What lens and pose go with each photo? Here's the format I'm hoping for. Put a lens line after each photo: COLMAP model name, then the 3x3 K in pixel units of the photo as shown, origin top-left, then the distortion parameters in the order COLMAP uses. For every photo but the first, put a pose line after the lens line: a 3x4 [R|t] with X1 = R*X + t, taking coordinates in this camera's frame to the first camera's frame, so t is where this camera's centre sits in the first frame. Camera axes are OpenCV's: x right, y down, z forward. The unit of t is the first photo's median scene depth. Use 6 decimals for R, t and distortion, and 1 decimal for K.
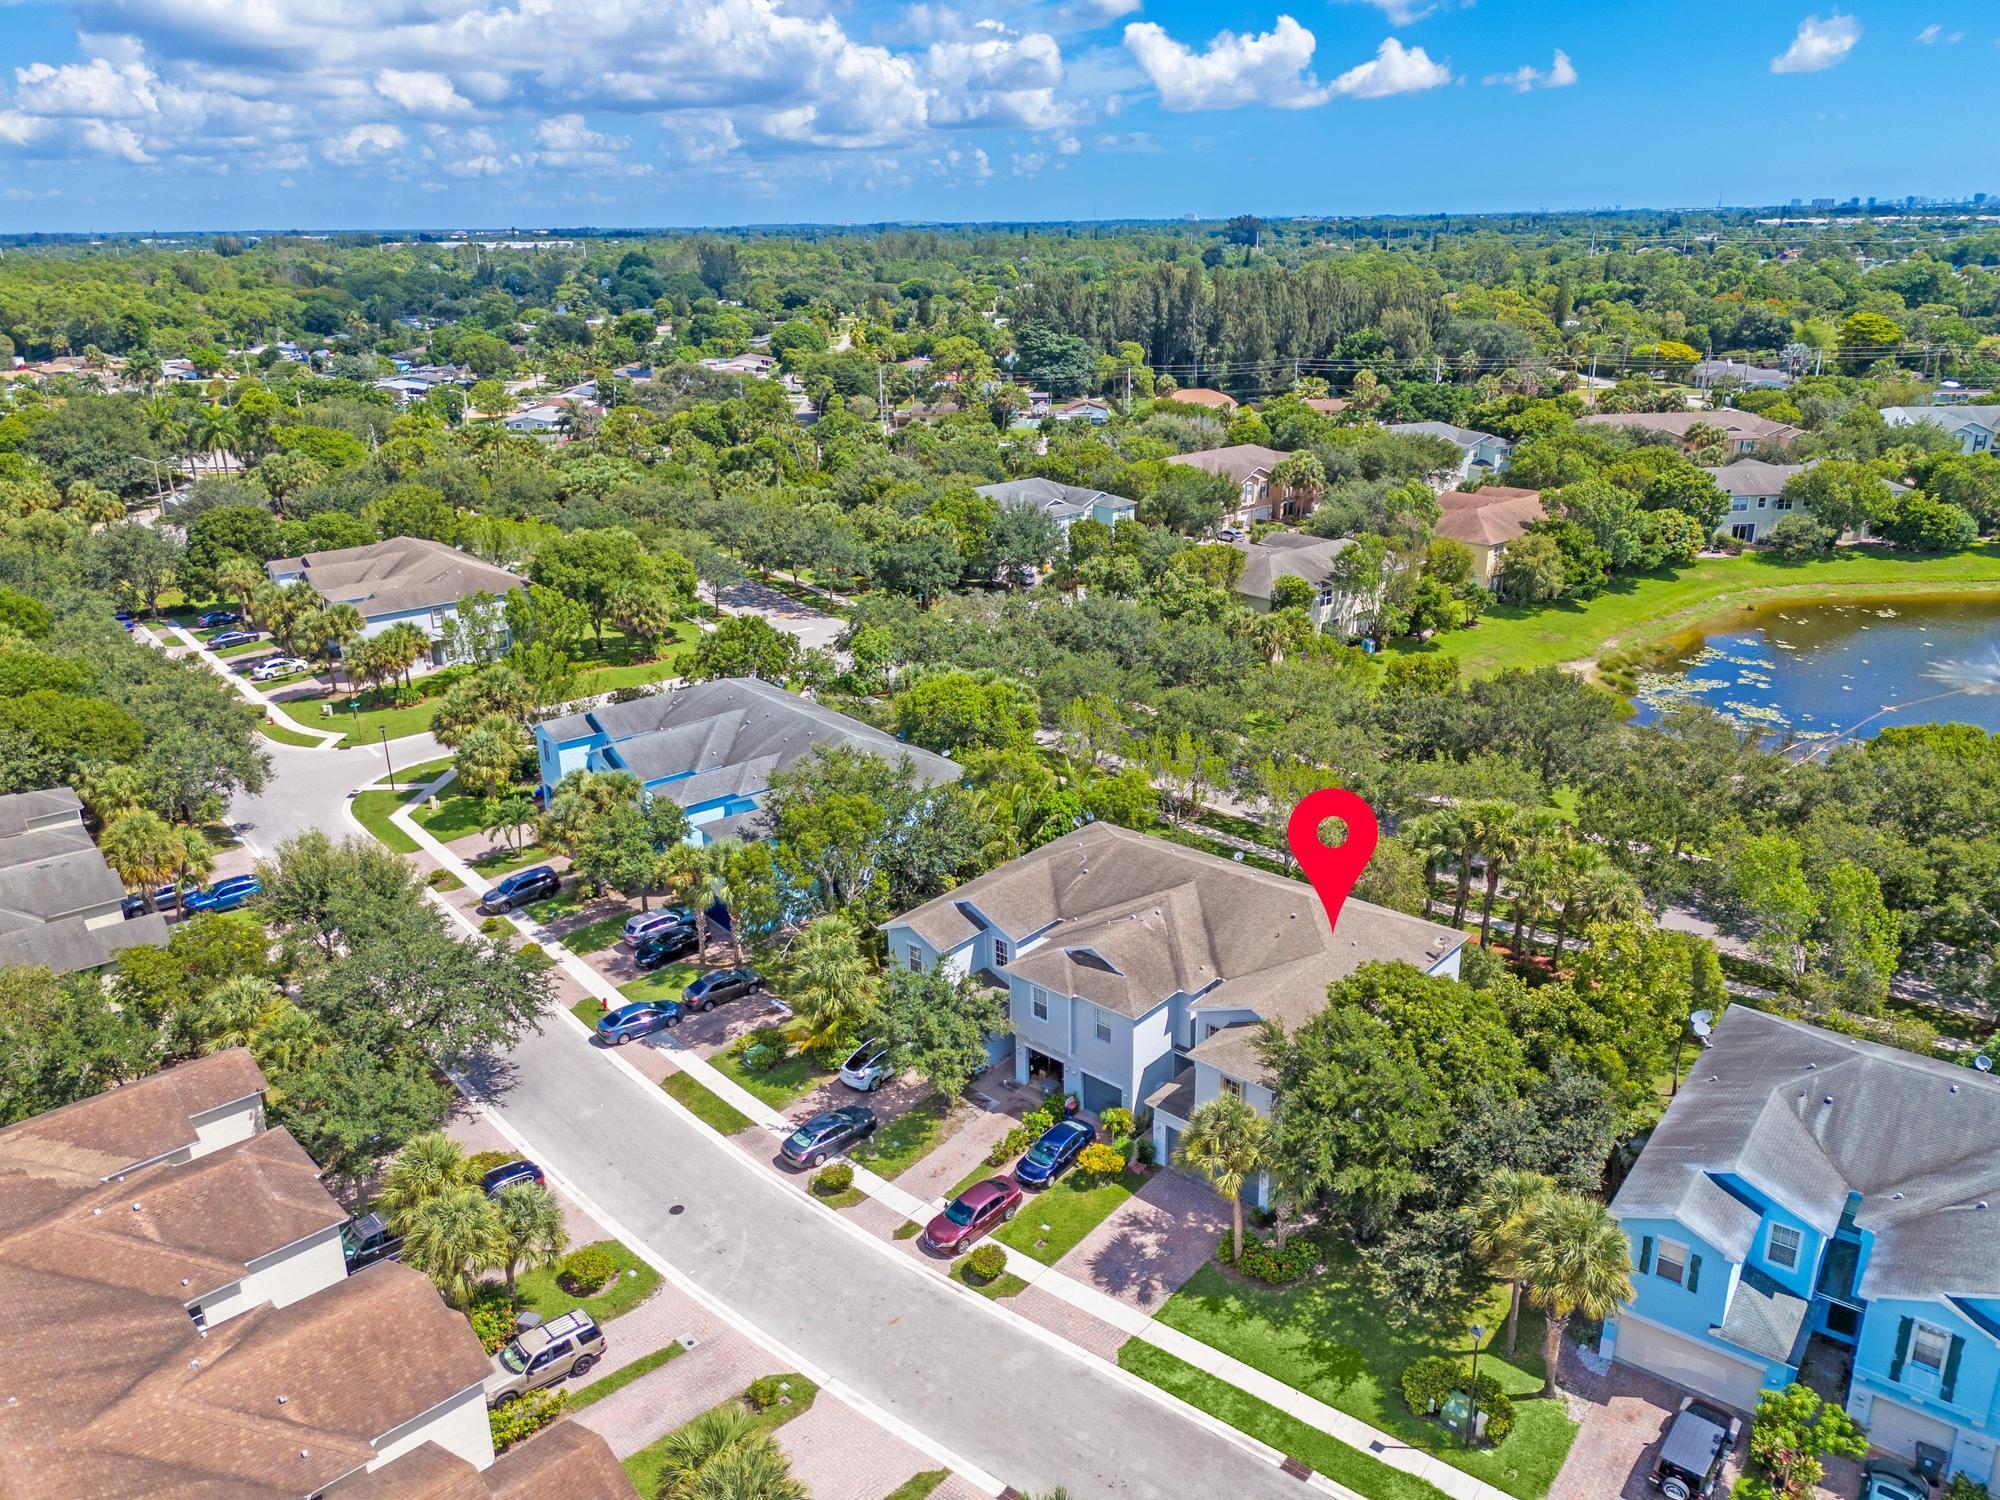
lens RADIAL K [[1479.5, 0, 1000.0], [0, 1479.5, 750.0], [0, 0, 1]] dist [0.063875, -0.055347]
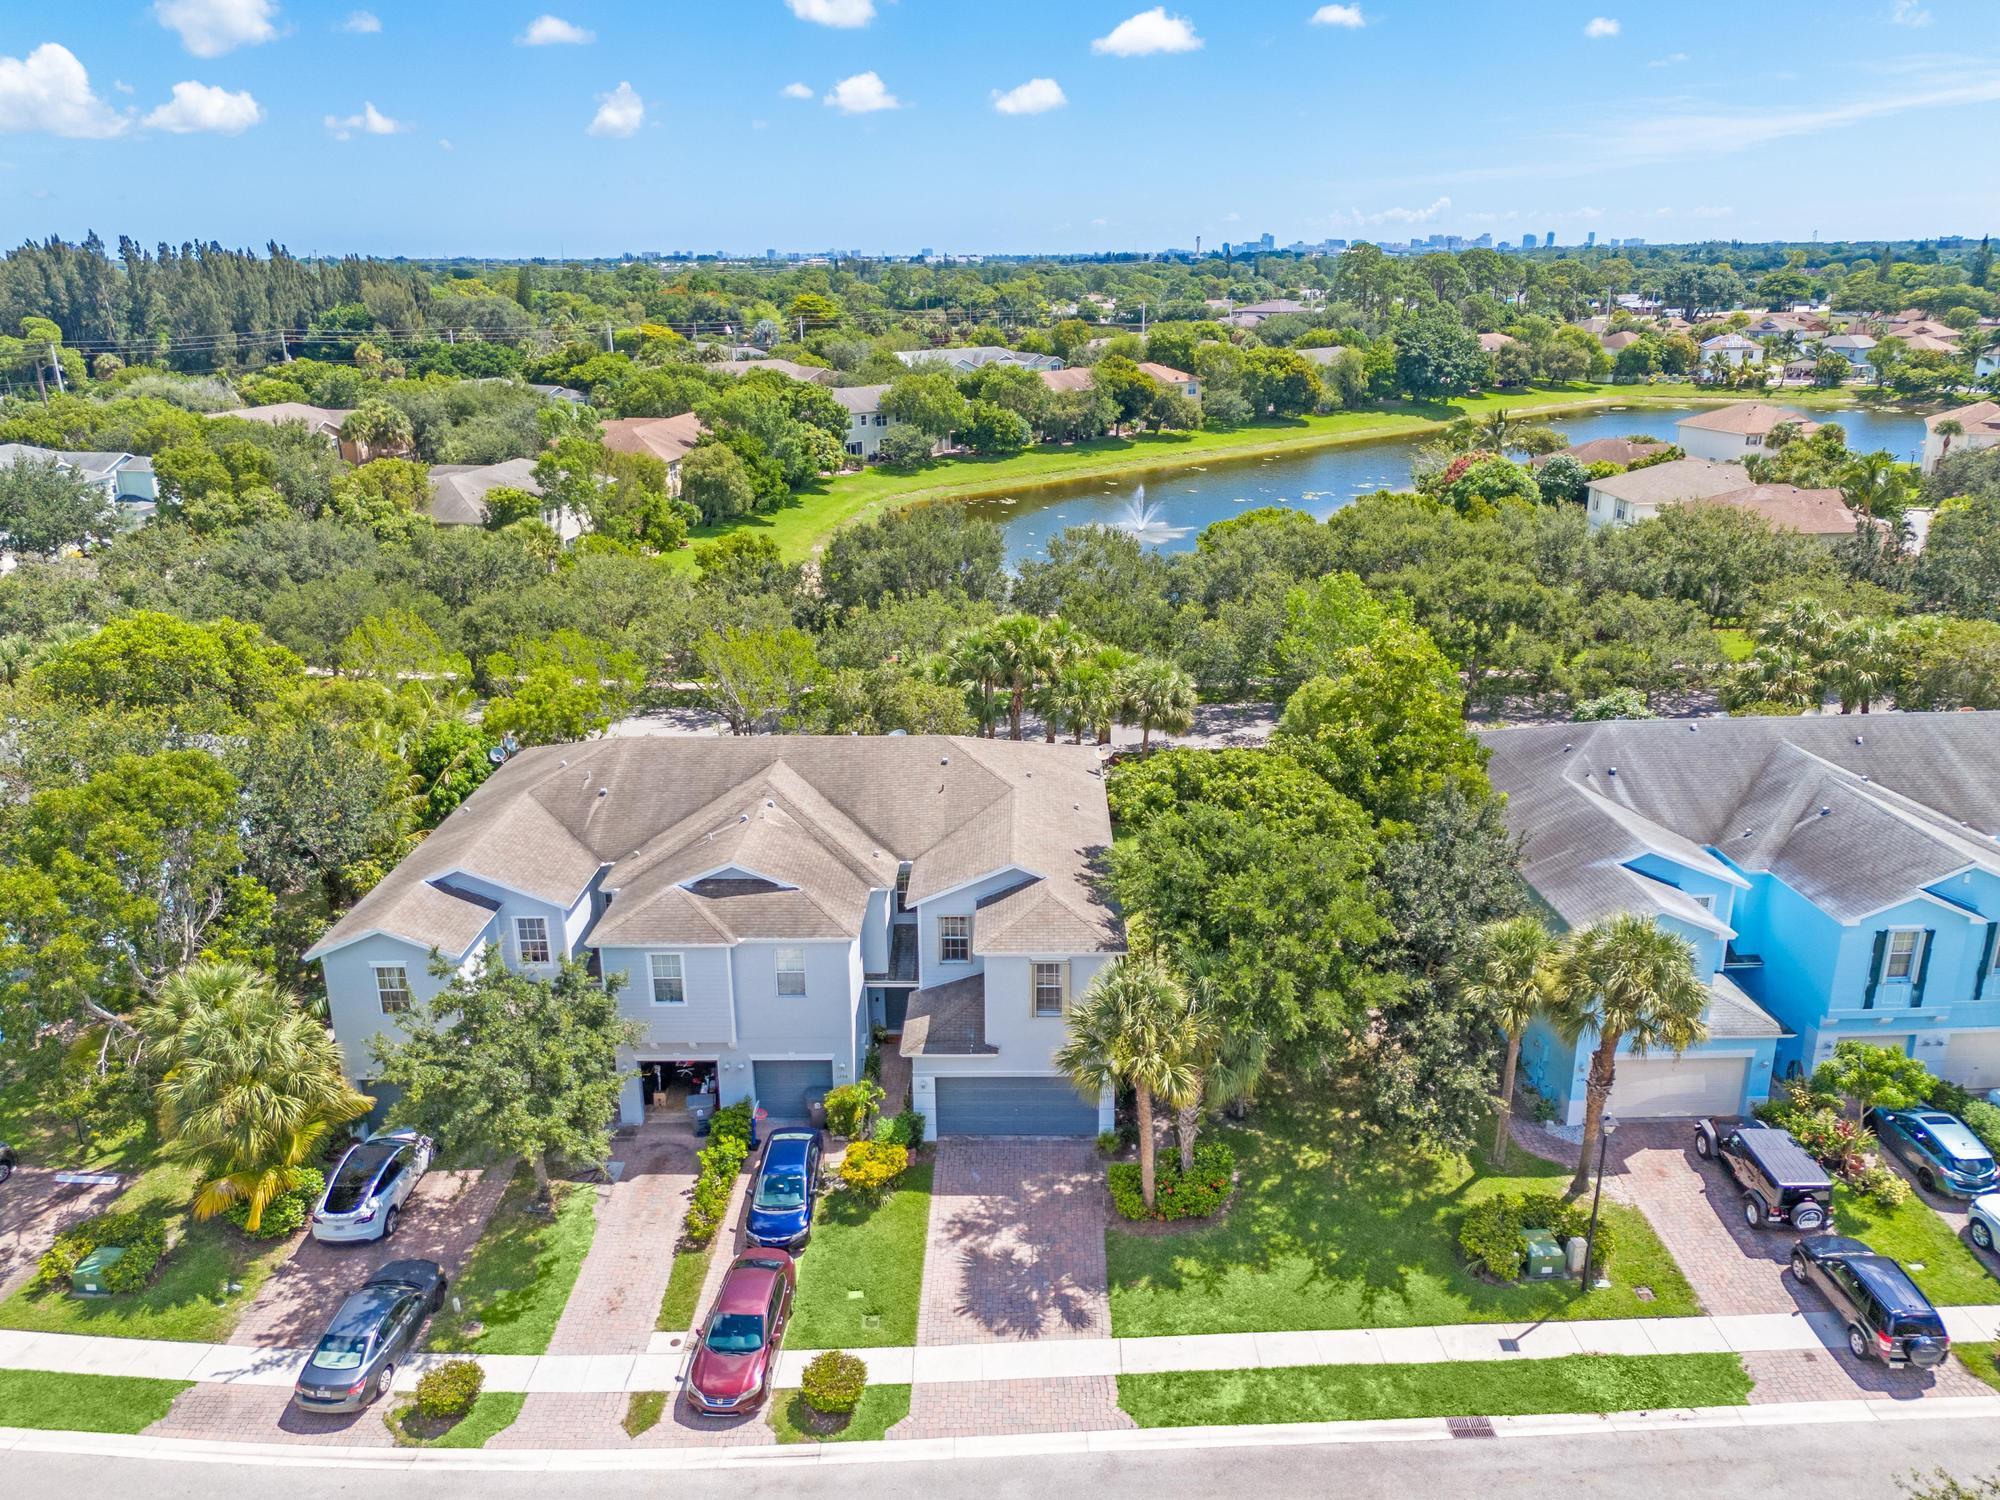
lens RADIAL K [[1479.5, 0, 1000.0], [0, 1479.5, 750.0], [0, 0, 1]] dist [0.063875, -0.055347]
pose [[0.762885, -0.196879, 0.615829, -0.235406], [0.218010, 0.975057, 0.041653, 0.086169], [-0.608669, 0.102481, 0.786778, 0.432995]]
